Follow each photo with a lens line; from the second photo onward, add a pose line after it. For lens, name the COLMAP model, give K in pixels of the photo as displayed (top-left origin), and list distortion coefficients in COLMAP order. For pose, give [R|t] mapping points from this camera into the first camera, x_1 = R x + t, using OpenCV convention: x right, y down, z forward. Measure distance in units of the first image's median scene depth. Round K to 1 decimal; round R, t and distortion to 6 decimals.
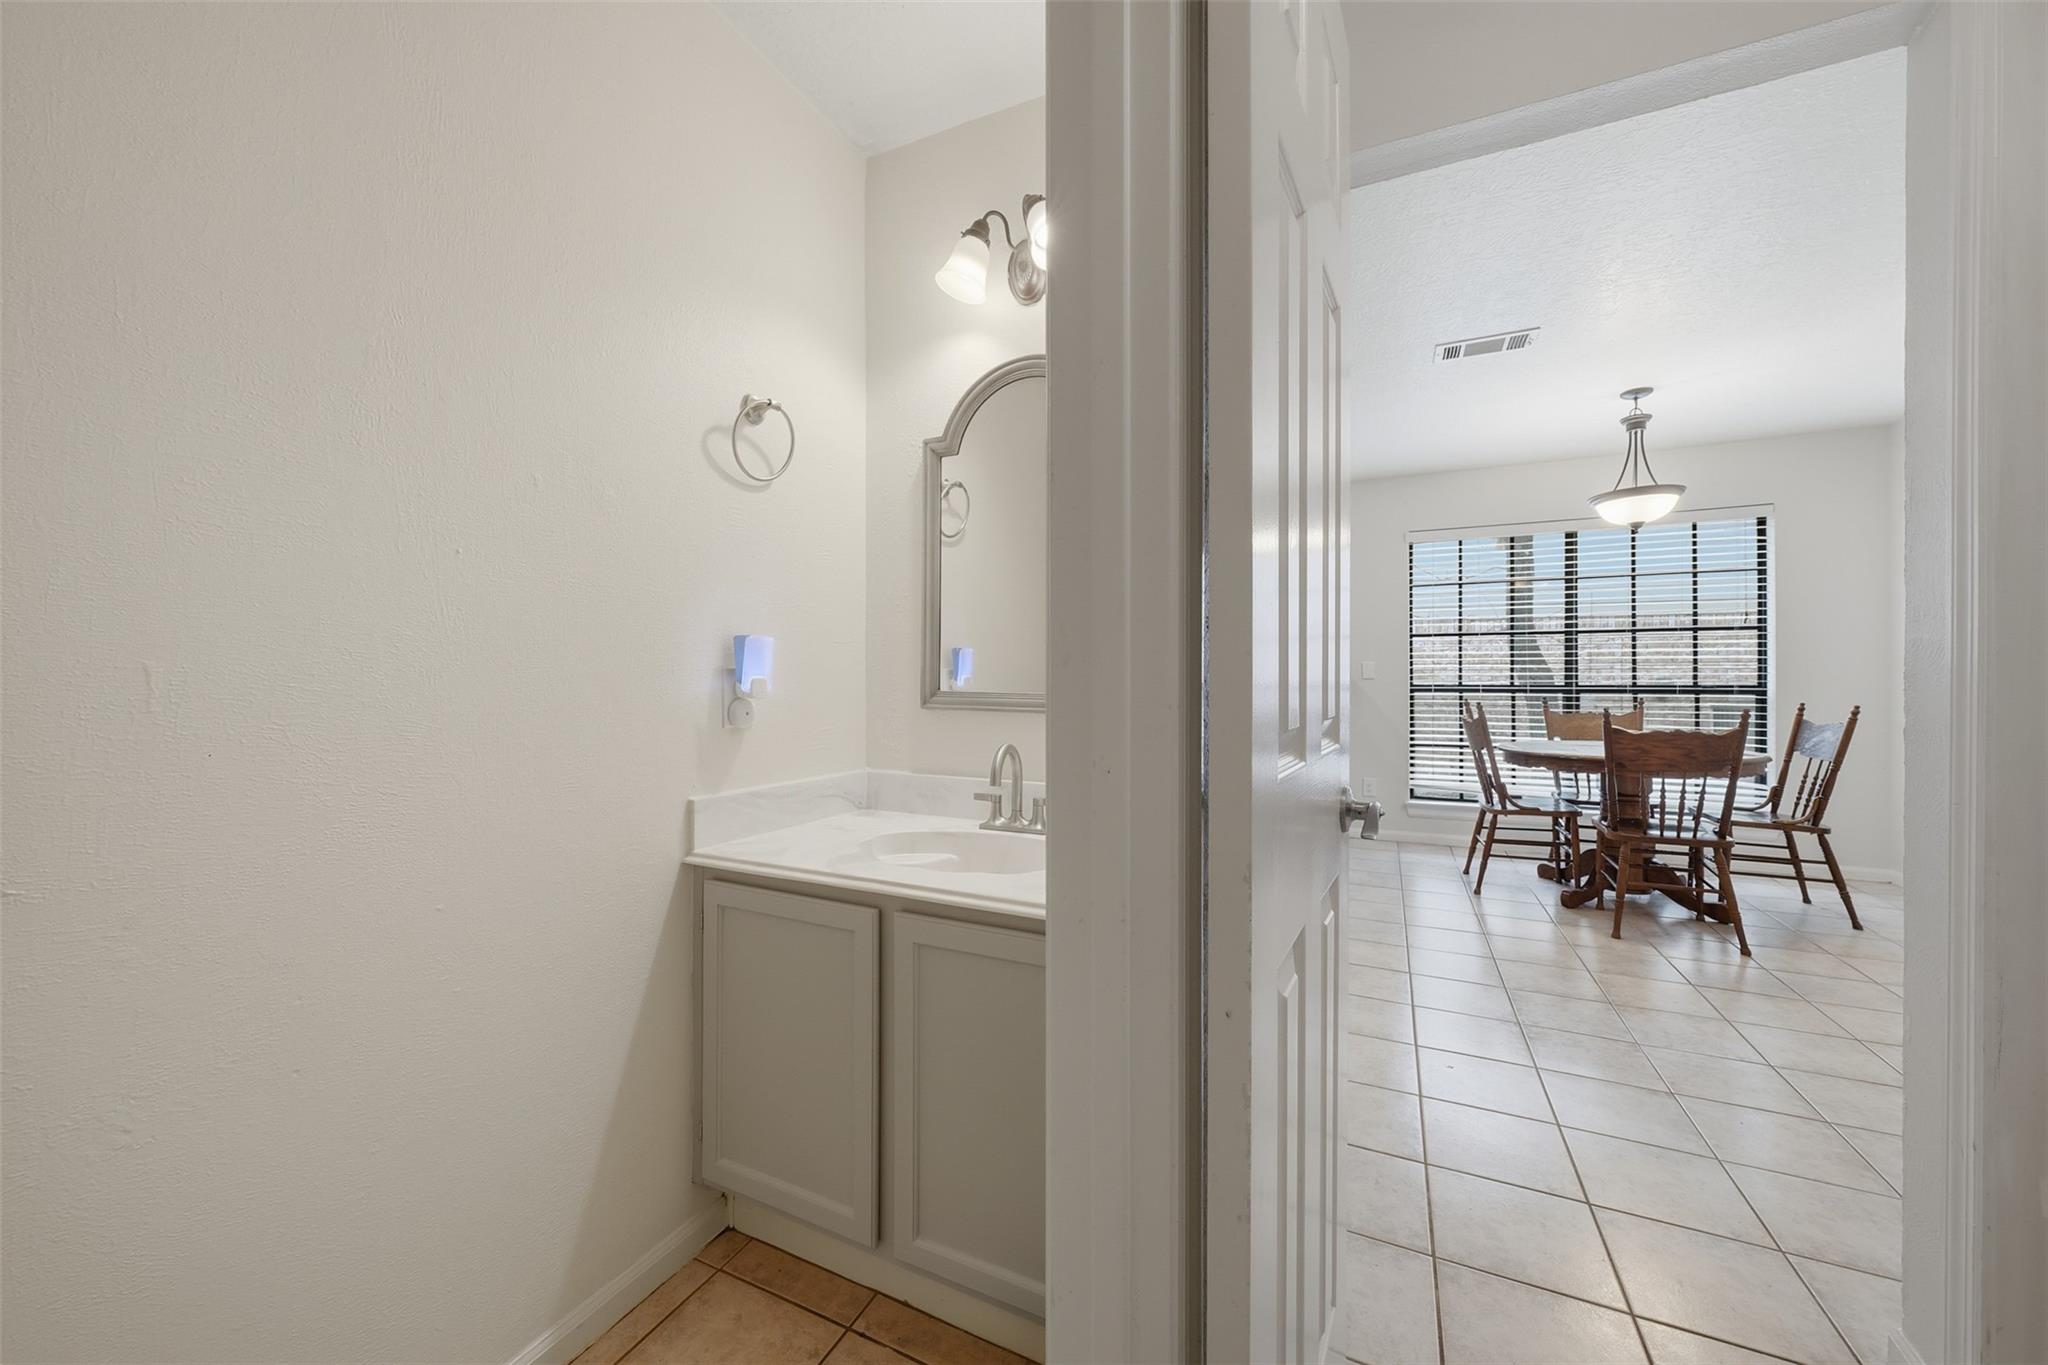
lens RADIAL K [[741.9, 0, 1027.6], [0, 741.9, 675.5], [0, 0, 1]] dist [0.000179, -0.000049]
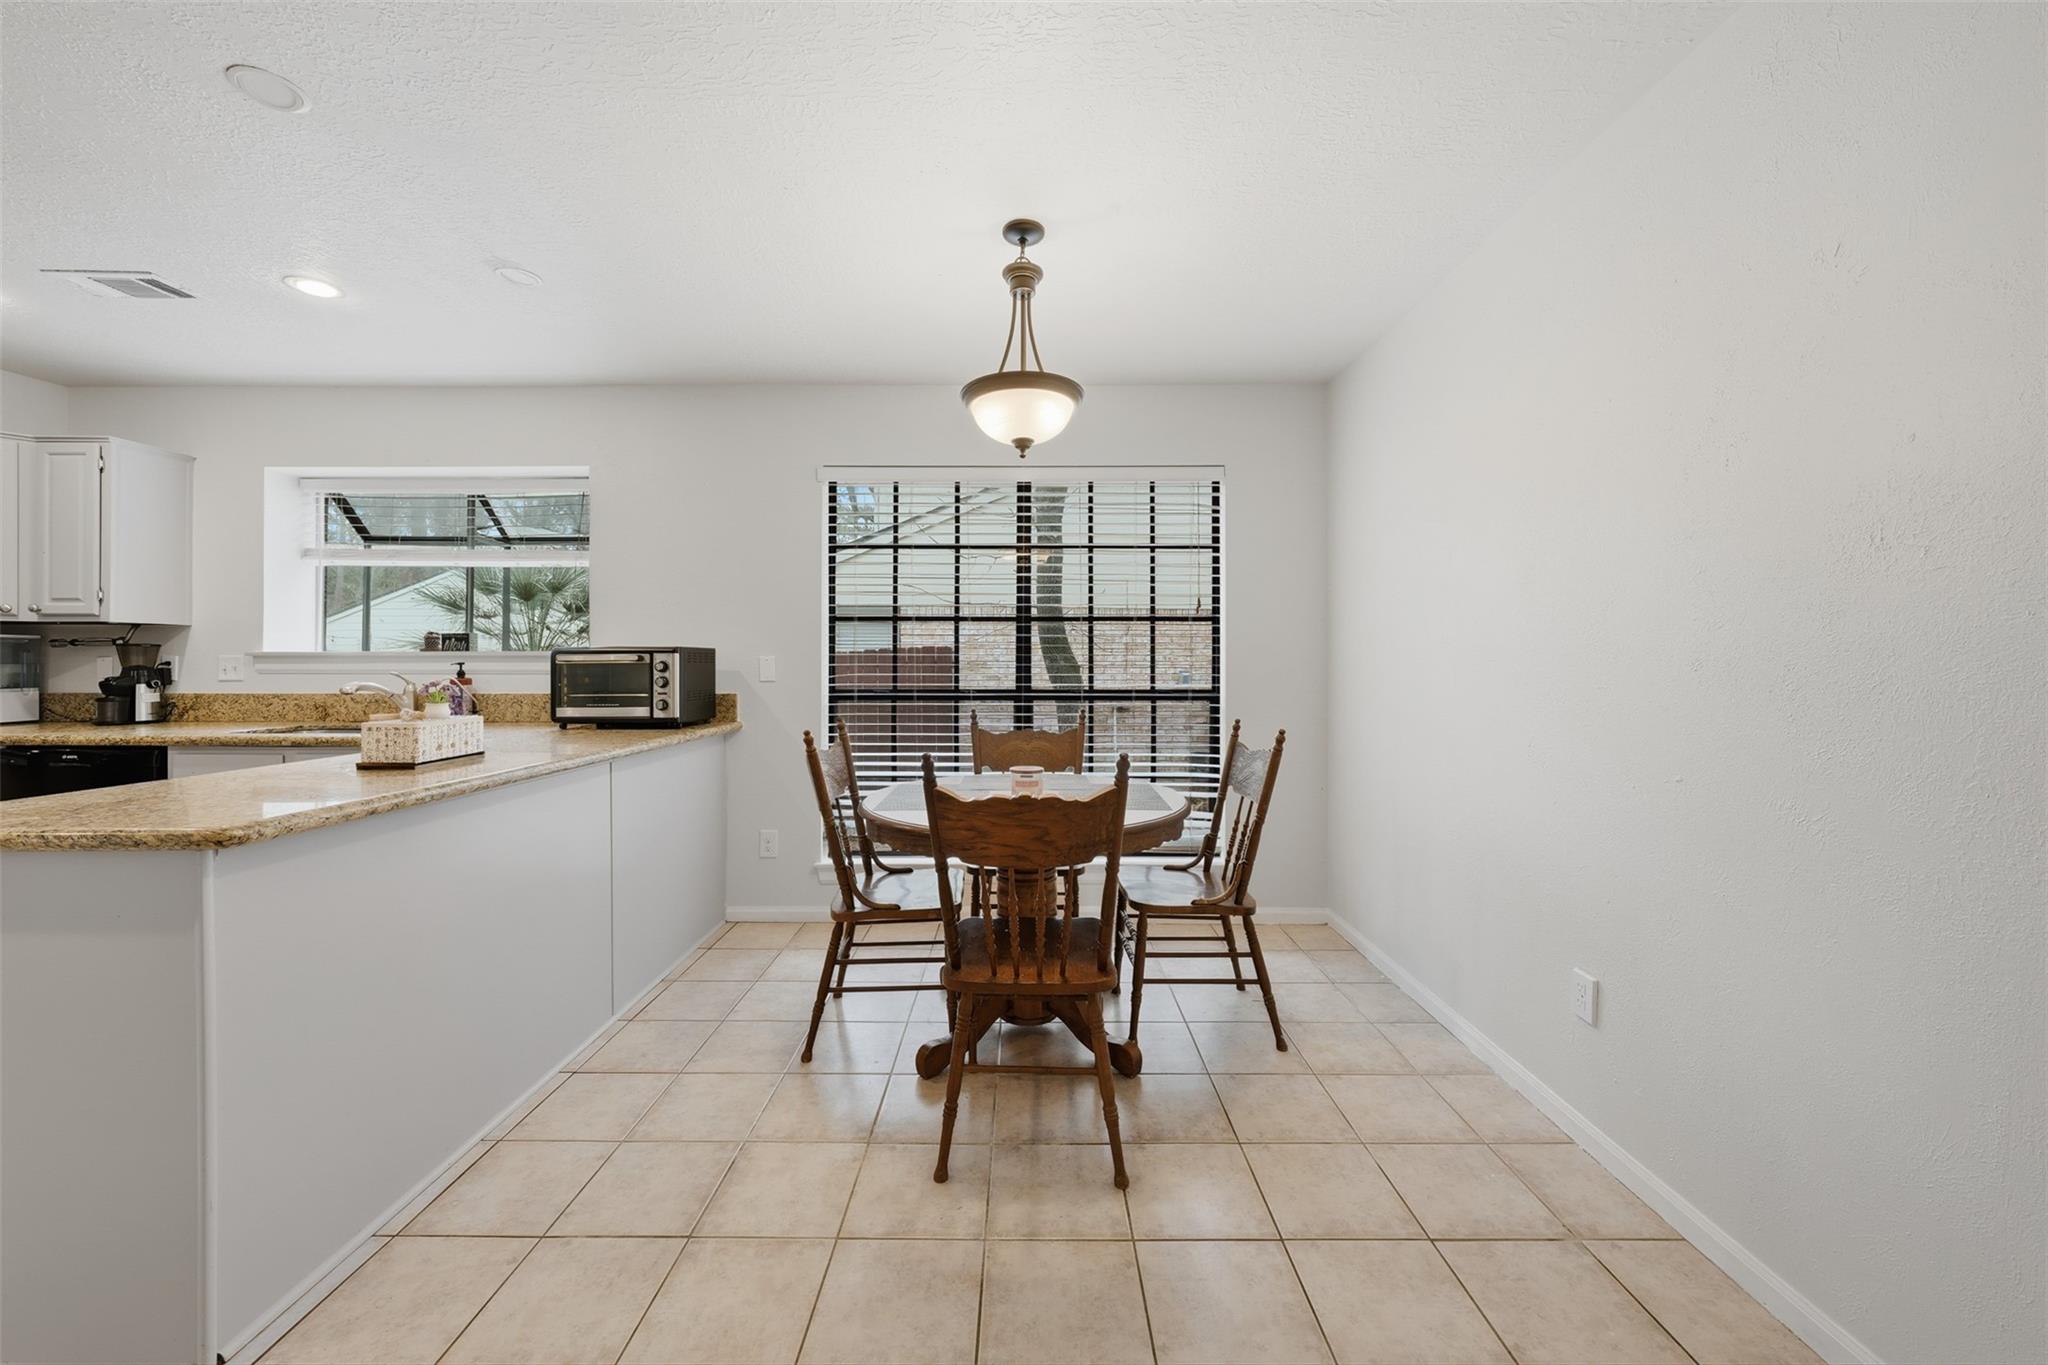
lens RADIAL K [[741.8, 0, 1022.1], [0, 741.8, 657.0], [0, 0, 1]] dist [-0.001813, -0.000176]
pose [[0.904604, 0.006380, 0.426206, 0.454058], [-0.004168, 0.999973, -0.006122, -0.017058], [-0.426233, 0.003762, 0.904606, 0.358333]]
